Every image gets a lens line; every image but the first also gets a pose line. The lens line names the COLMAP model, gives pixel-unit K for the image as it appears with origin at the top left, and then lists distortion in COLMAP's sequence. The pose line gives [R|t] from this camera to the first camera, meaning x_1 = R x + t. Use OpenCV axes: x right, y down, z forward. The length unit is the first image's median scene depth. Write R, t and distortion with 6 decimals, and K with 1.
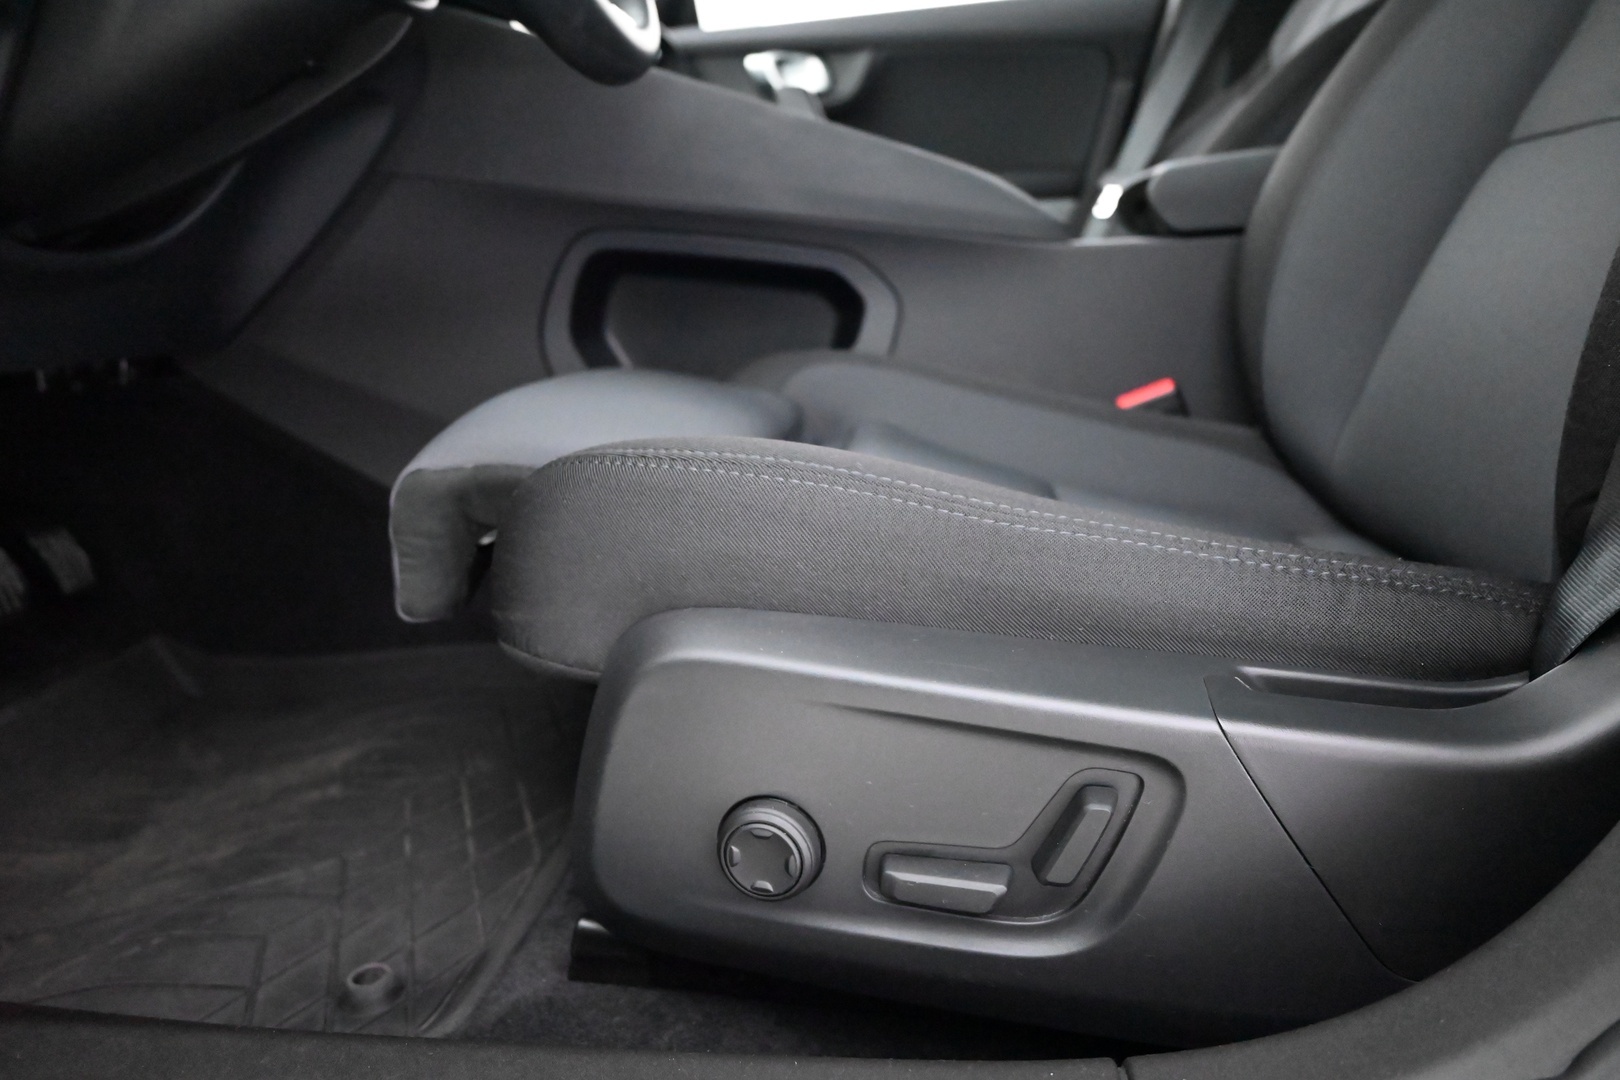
lens RADIAL K [[1086.1, 0, 808.8], [0, 1086.1, 521.0], [0, 0, 1]] dist [0.019112, -0.001924]
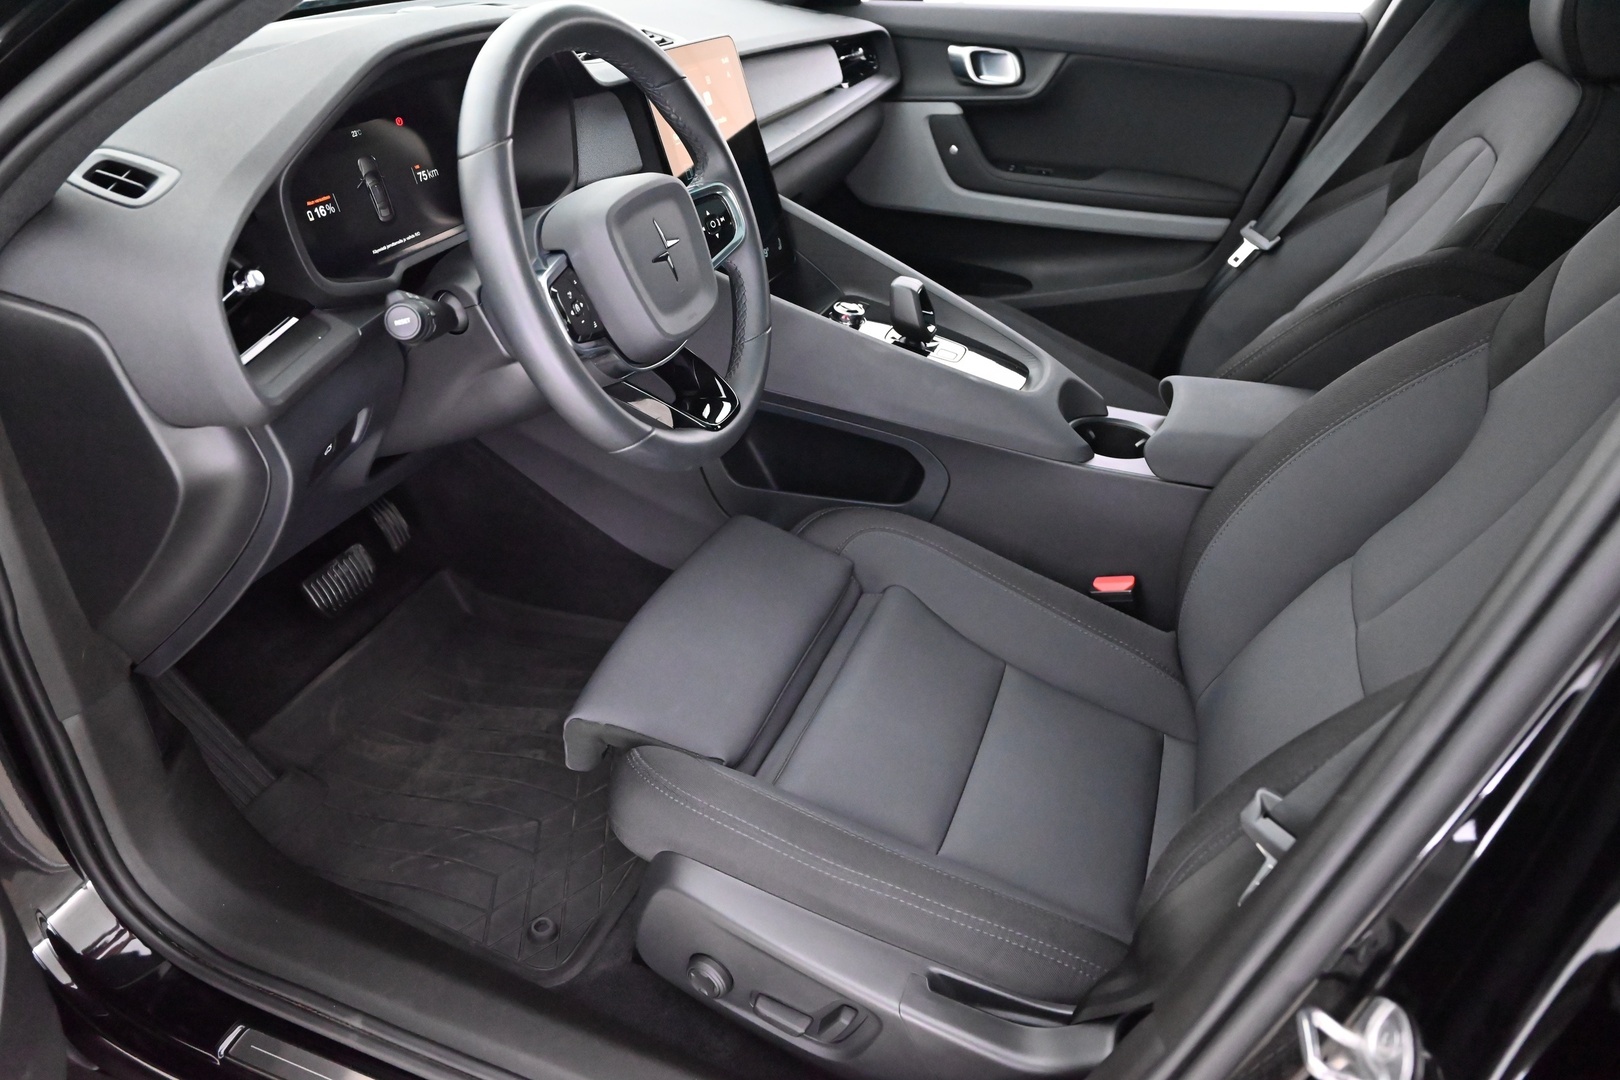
lens RADIAL K [[1086.1, 0, 808.8], [0, 1086.1, 521.0], [0, 0, 1]] dist [0.019112, -0.001924]
pose [[0.966450, 0.185619, -0.177539, 0.223979], [-0.123318, 0.941644, 0.313207, -0.753585], [0.225316, -0.280805, 0.932942, -0.426004]]
